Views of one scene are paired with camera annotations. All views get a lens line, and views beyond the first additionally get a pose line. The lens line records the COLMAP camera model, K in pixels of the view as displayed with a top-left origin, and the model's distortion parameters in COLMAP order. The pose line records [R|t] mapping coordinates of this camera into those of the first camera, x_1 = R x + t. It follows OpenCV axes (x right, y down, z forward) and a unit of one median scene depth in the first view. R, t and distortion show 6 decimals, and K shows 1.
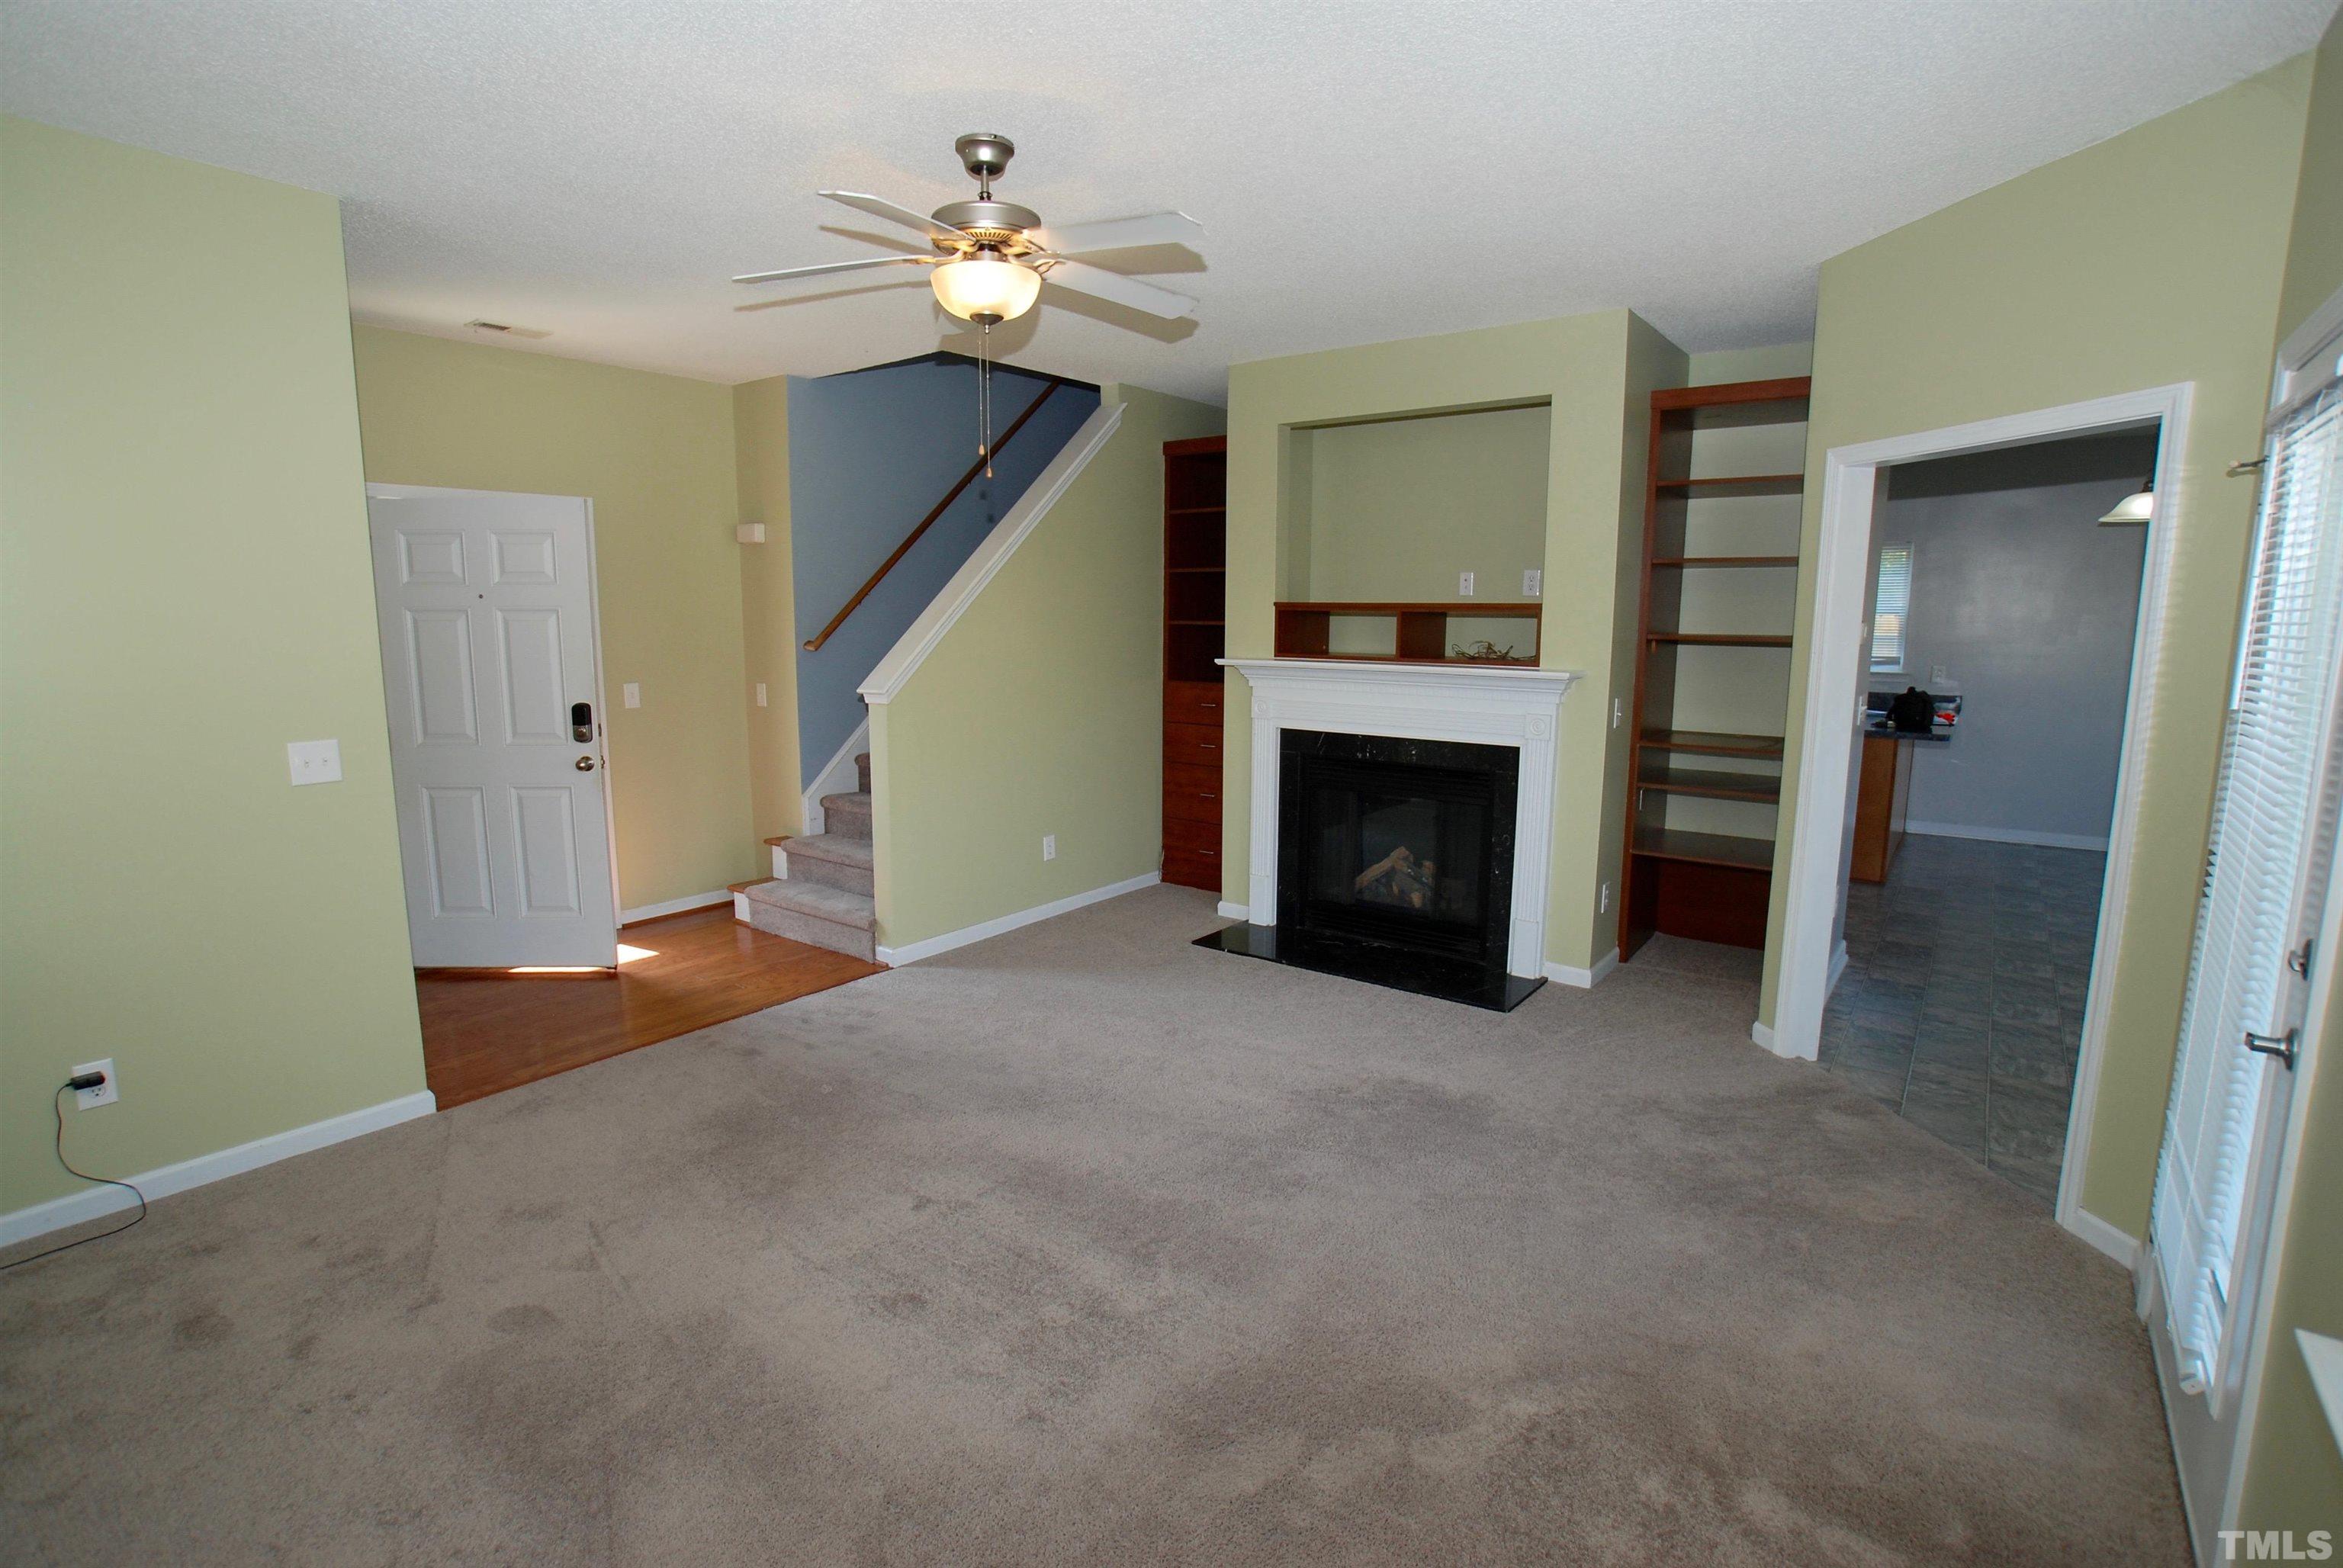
lens RADIAL K [[1110.5, 0, 1146.3], [0, 1110.5, 783.1], [0, 0, 1]] dist [-0.051167, 0.000321]
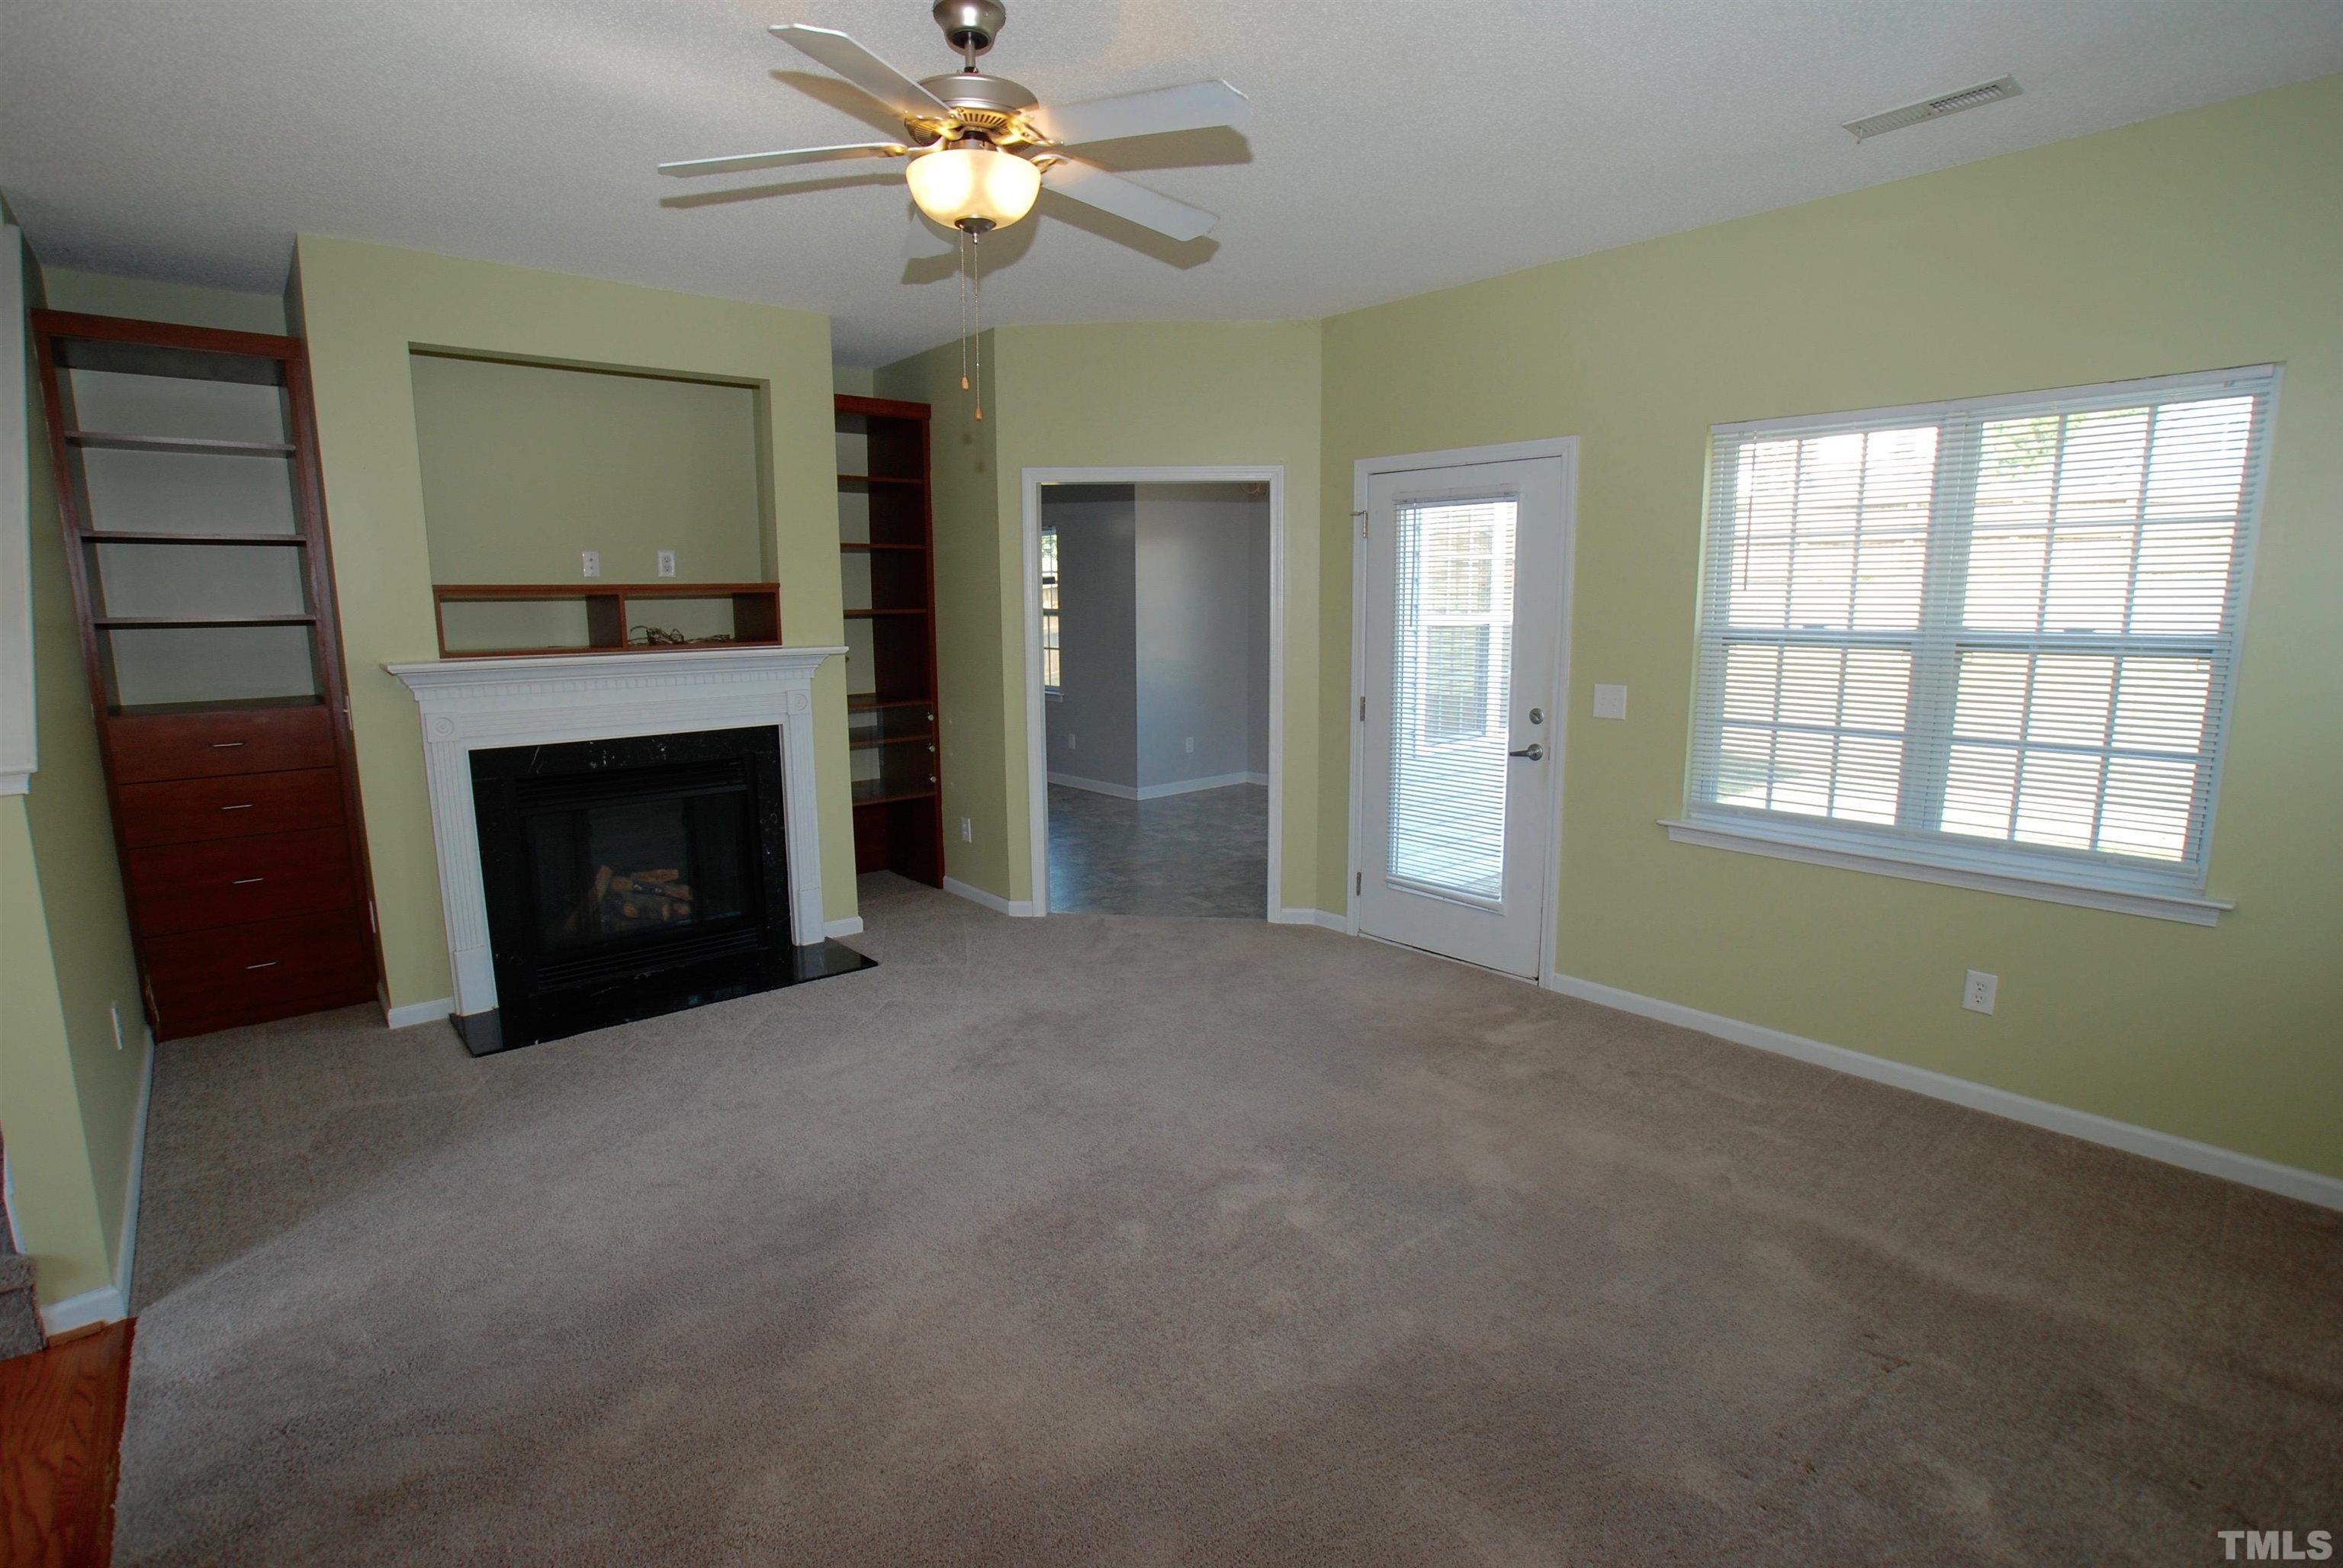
lens RADIAL K [[1110.5, 0, 1146.3], [0, 1110.5, 783.1], [0, 0, 1]] dist [-0.051167, 0.000321]
pose [[0.202767, -0.163455, 0.965489, -0.591483], [0.155961, 0.978775, 0.132950, -0.063328], [-0.966727, 0.123621, 0.223955, 0.454504]]
